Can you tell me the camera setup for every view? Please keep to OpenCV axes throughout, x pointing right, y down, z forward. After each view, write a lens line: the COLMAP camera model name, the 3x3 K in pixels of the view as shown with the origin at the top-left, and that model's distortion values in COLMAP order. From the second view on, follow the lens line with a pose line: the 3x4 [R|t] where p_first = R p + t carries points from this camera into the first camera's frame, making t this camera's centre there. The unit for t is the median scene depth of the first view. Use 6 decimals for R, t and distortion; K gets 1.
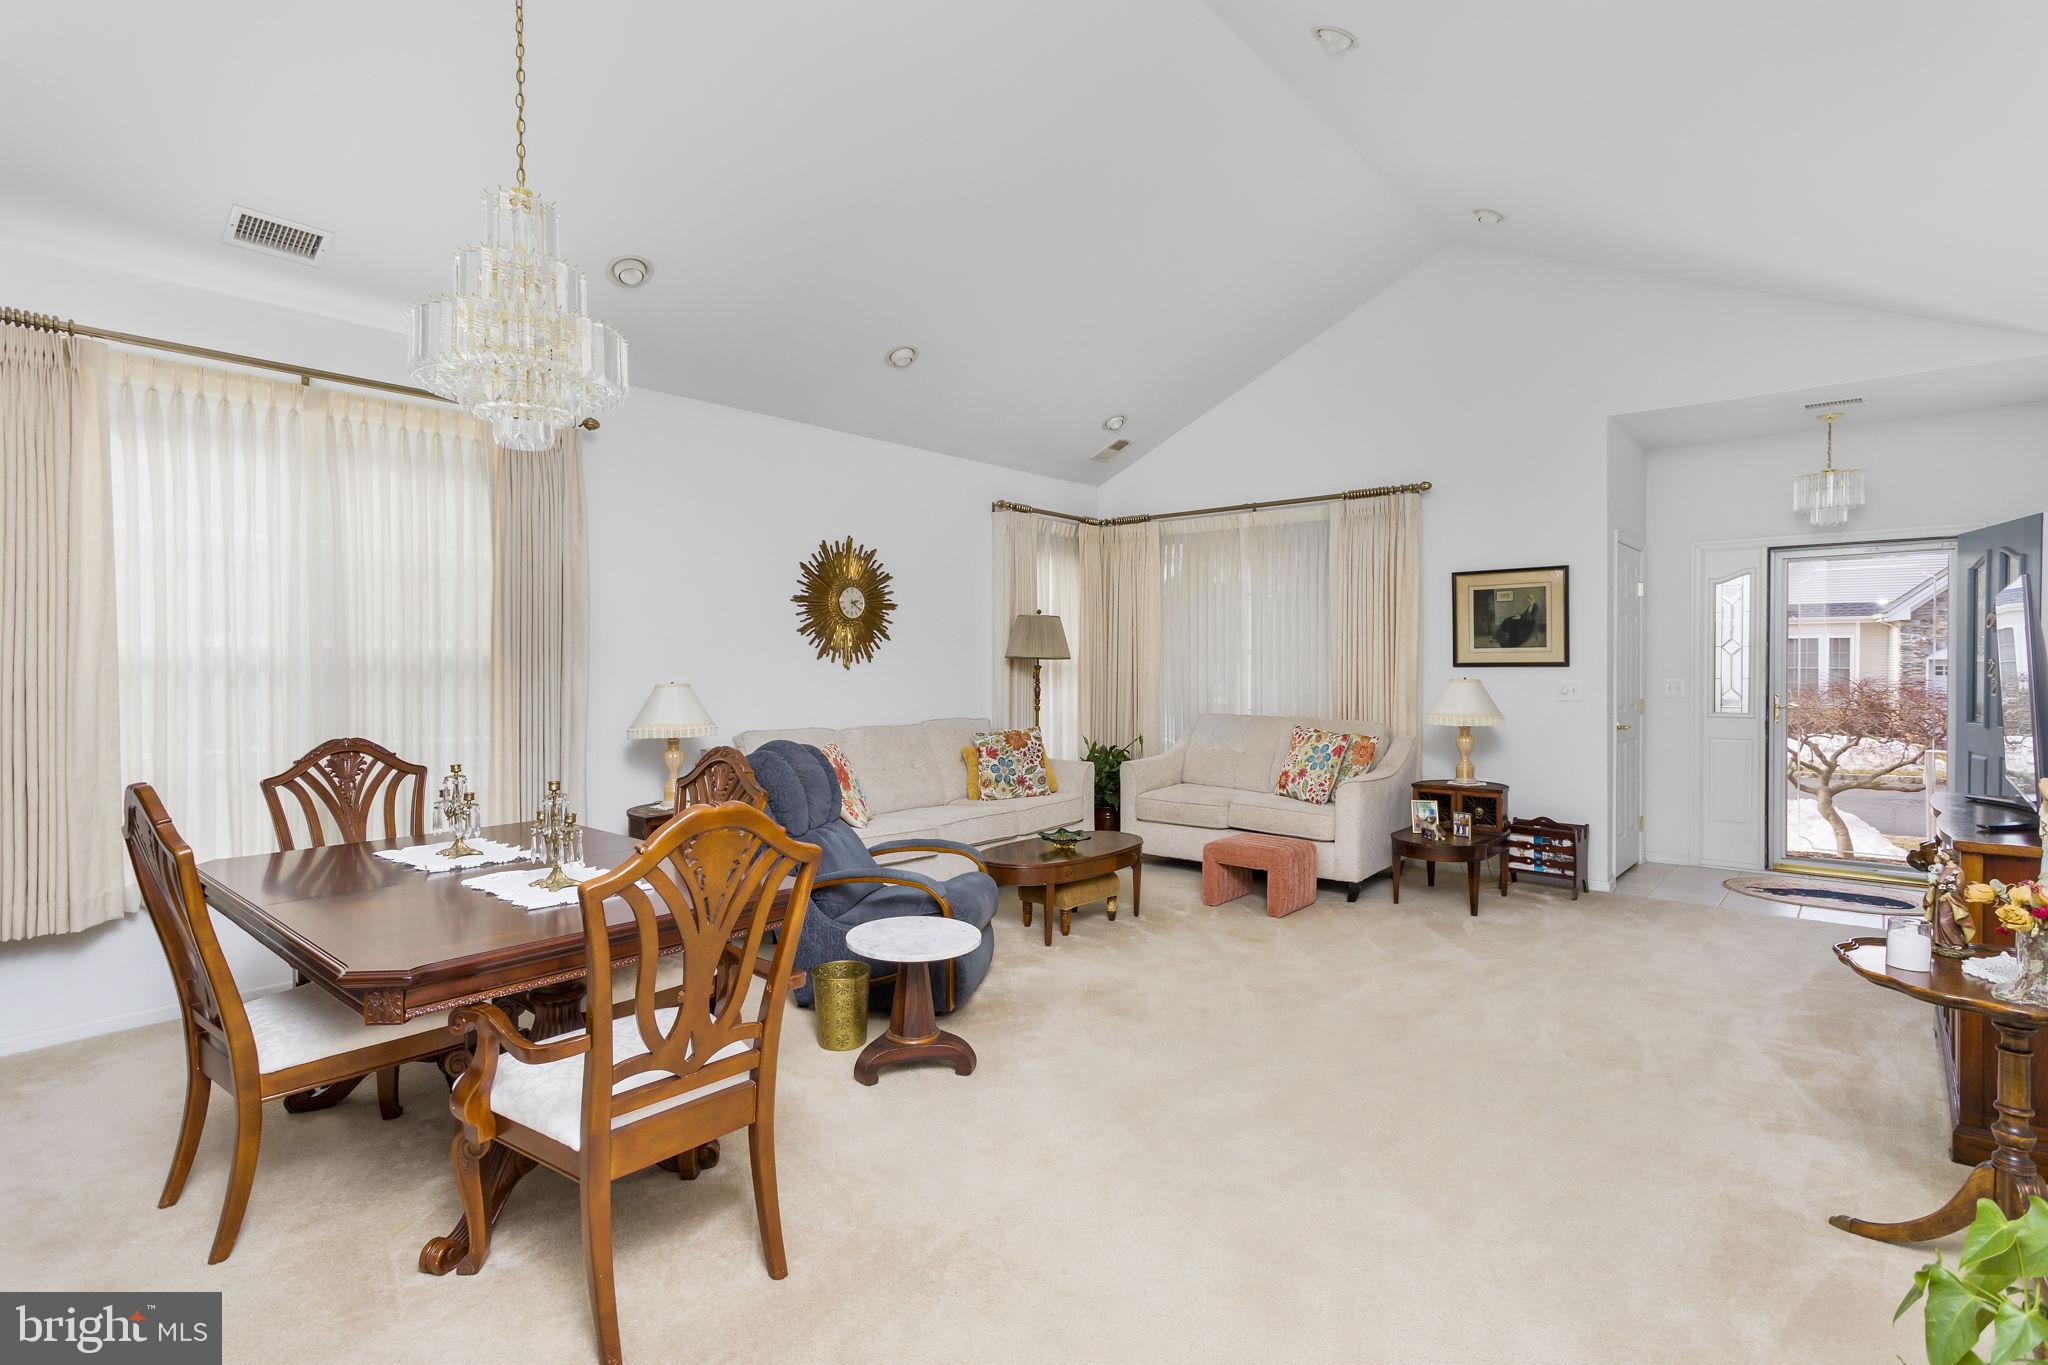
lens RADIAL K [[971.6, 0, 1036.1], [0, 971.6, 676.9], [0, 0, 1]] dist [-0.003751, -0.000179]
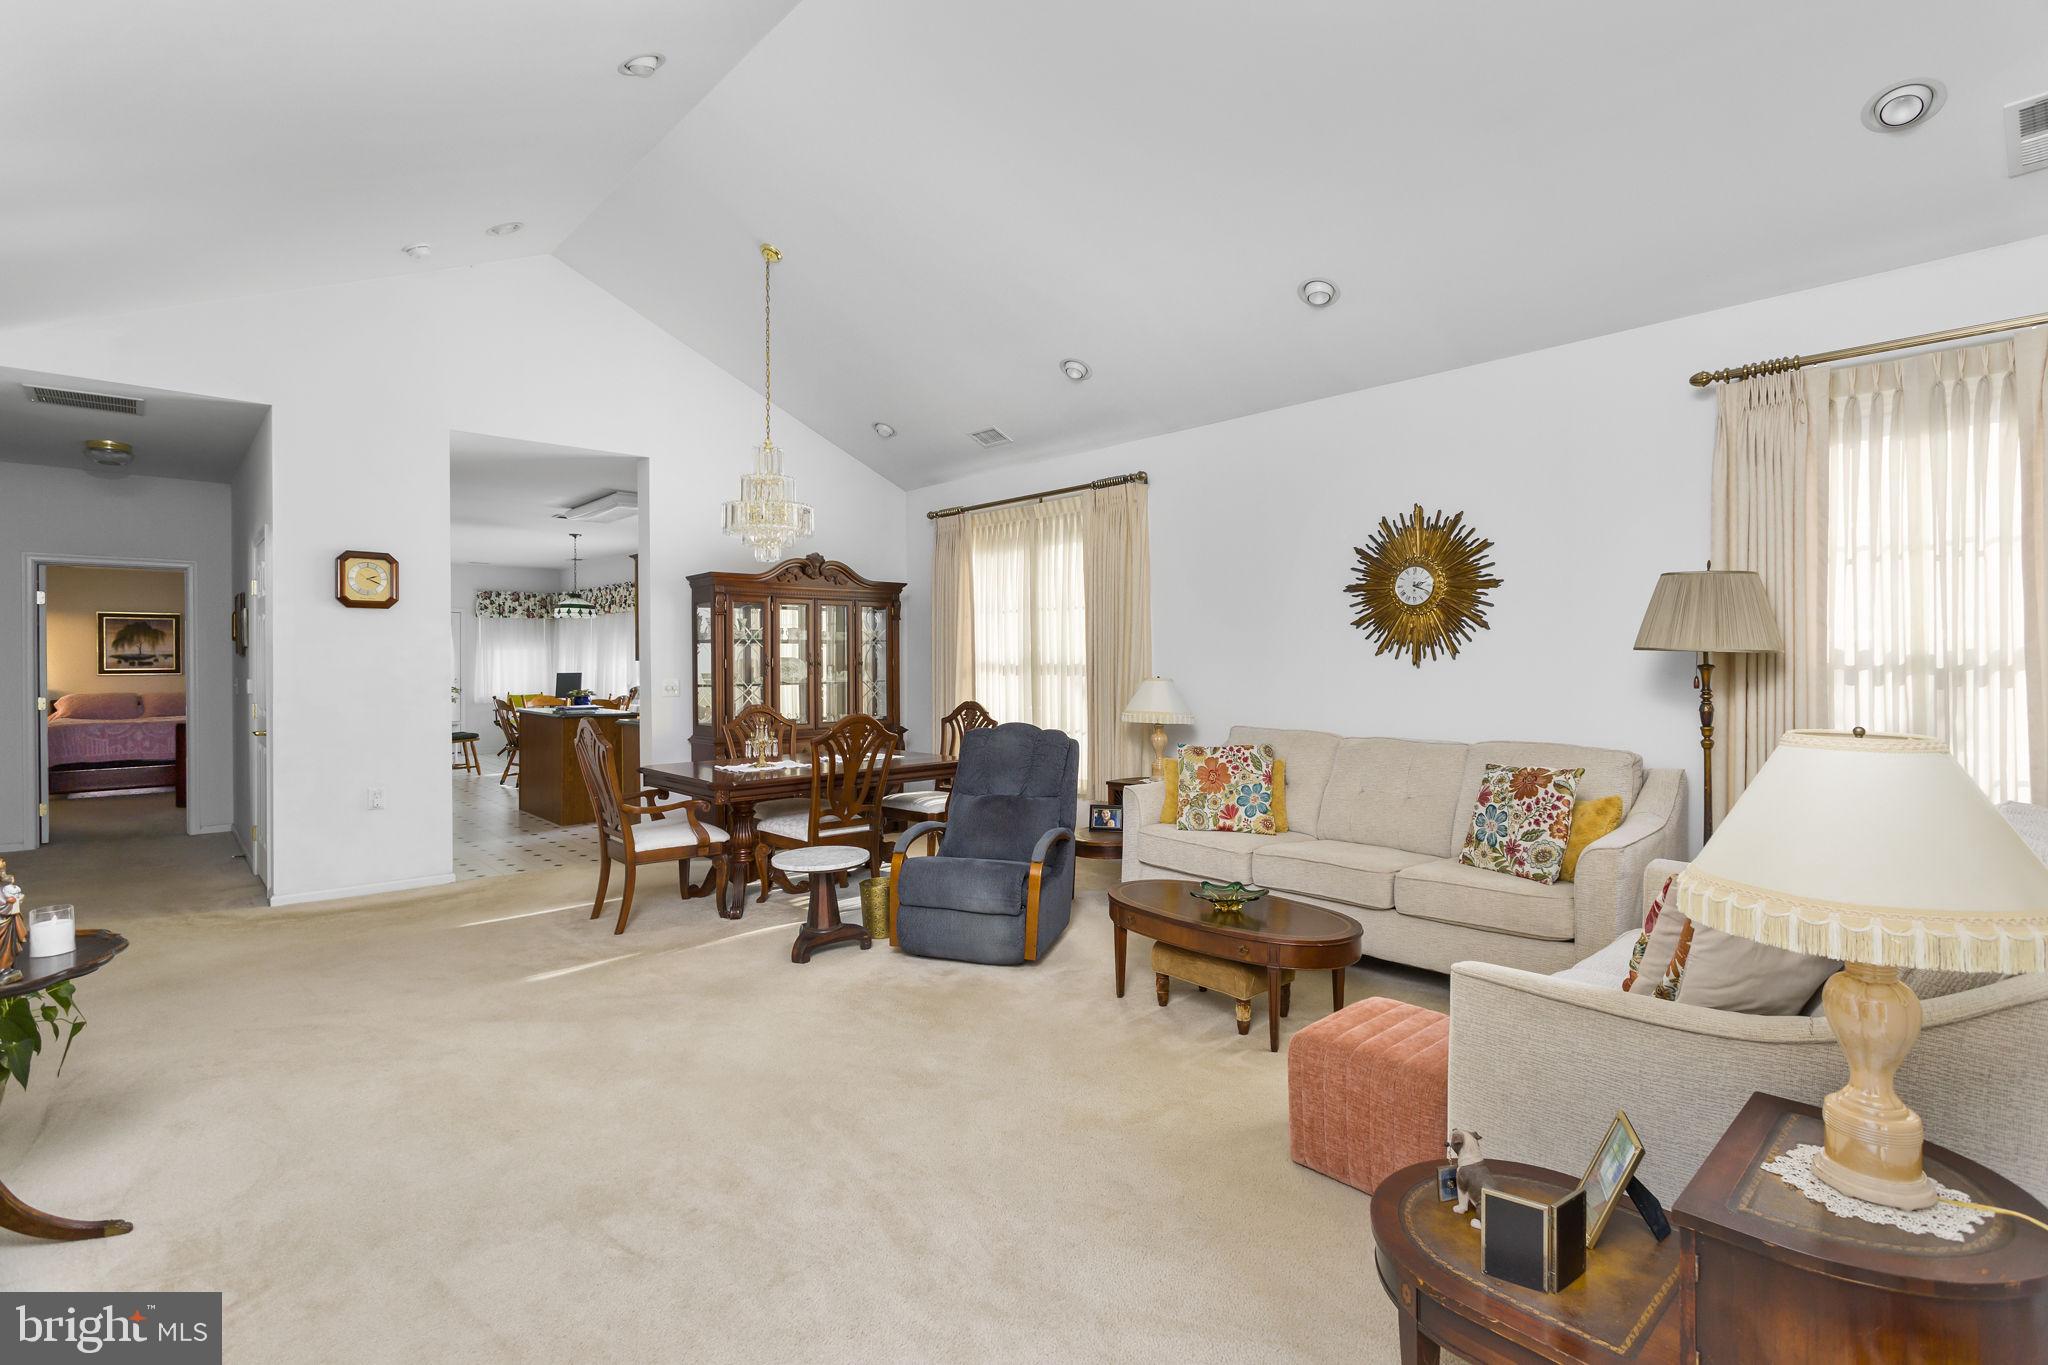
lens RADIAL K [[971.6, 0, 1040.5], [0, 971.6, 664.1], [0, 0, 1]] dist [-0.003751, -0.000179]
pose [[-0.109310, 0.005794, -0.993991, 0.661360], [-0.012189, 0.999900, 0.007169, -0.013065], [0.993933, 0.012900, -0.109228, 0.789908]]
